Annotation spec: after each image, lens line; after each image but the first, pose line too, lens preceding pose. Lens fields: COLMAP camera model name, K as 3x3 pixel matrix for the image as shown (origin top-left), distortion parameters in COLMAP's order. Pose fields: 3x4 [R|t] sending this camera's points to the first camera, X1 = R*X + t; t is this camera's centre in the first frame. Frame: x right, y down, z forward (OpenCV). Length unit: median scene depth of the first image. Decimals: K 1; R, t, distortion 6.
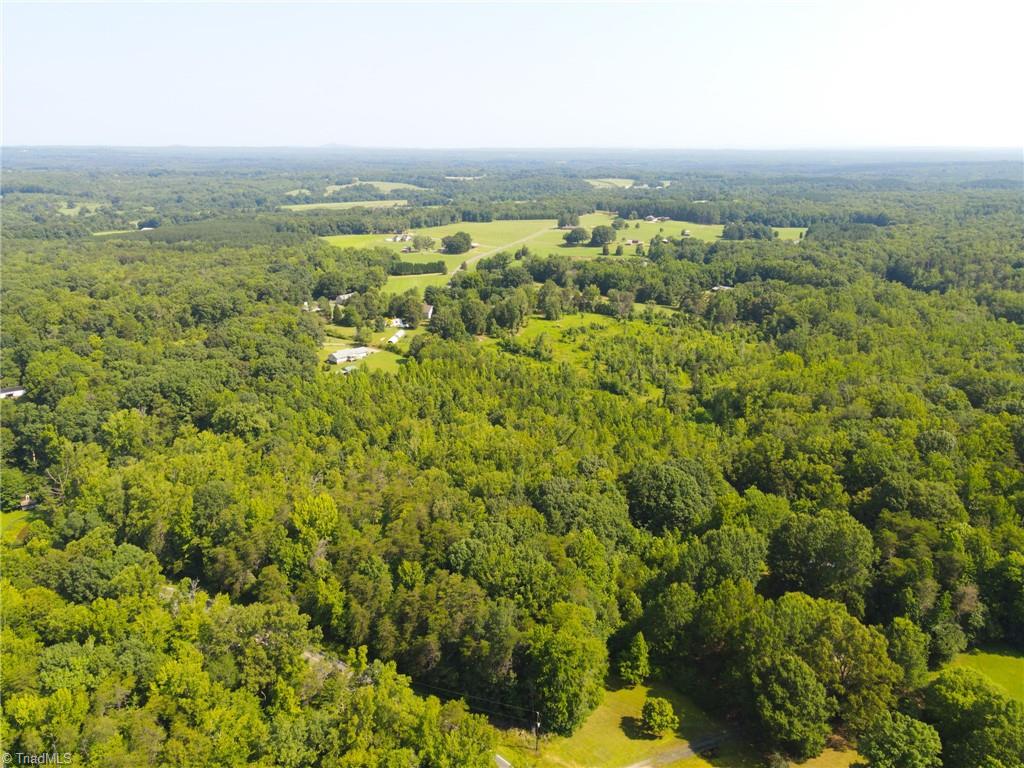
lens RADIAL K [[747.4, 0, 510.8], [0, 747.4, 380.4], [0, 0, 1]] dist [0.013191, 0.012162]
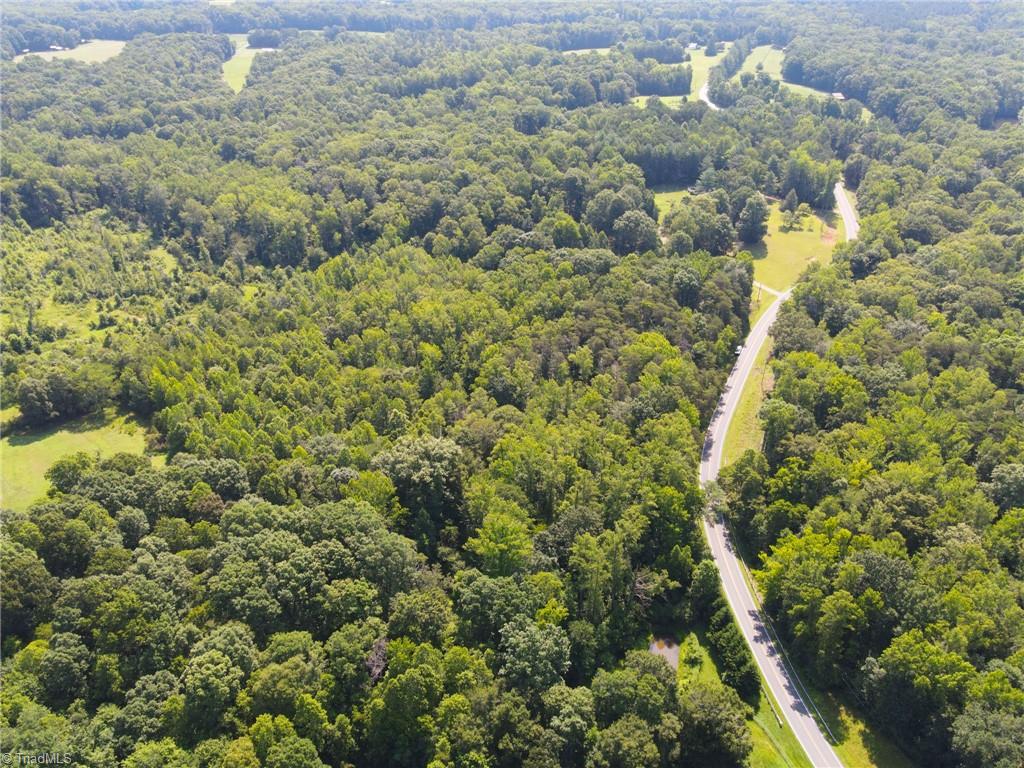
lens RADIAL K [[747.4, 0, 510.8], [0, 747.4, 380.4], [0, 0, 1]] dist [0.013191, 0.012162]
pose [[-0.158552, -0.516326, 0.841587, -0.669929], [0.292468, 0.789556, 0.539504, -0.264297], [-0.943040, 0.331677, 0.025824, 0.647538]]
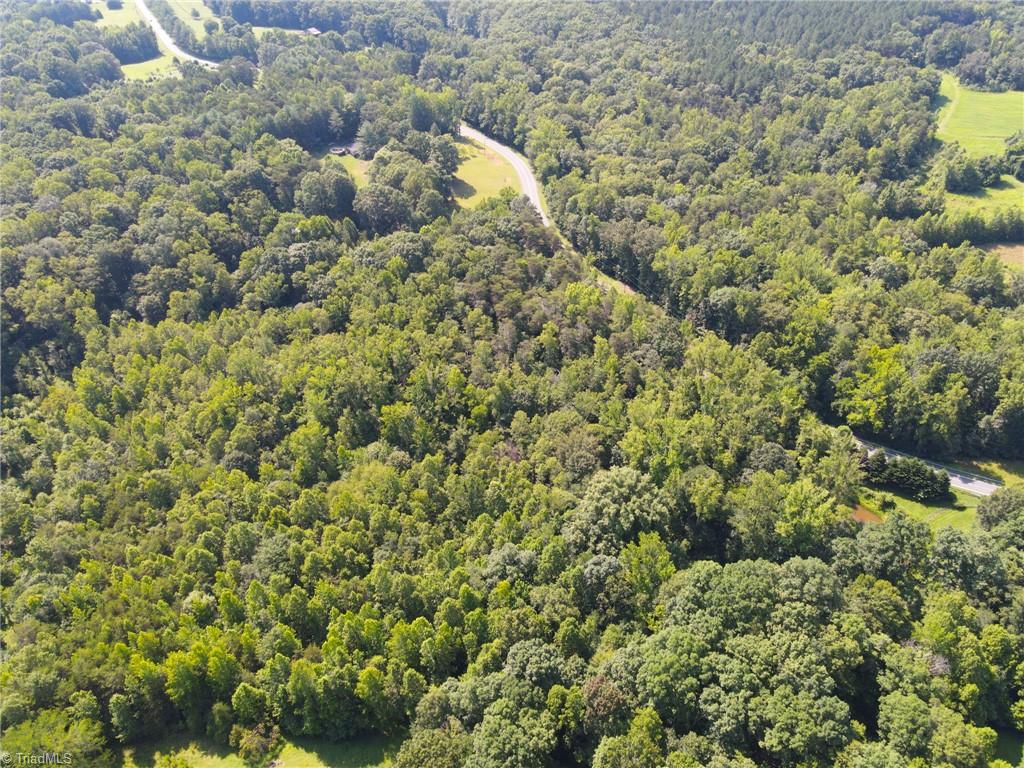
lens RADIAL K [[747.4, 0, 510.8], [0, 747.4, 380.4], [0, 0, 1]] dist [0.013191, 0.012162]
pose [[-0.859011, -0.294454, 0.418804, -0.368413], [0.163304, 0.617715, 0.769259, -0.360071], [-0.485213, 0.729194, -0.482539, 0.928899]]
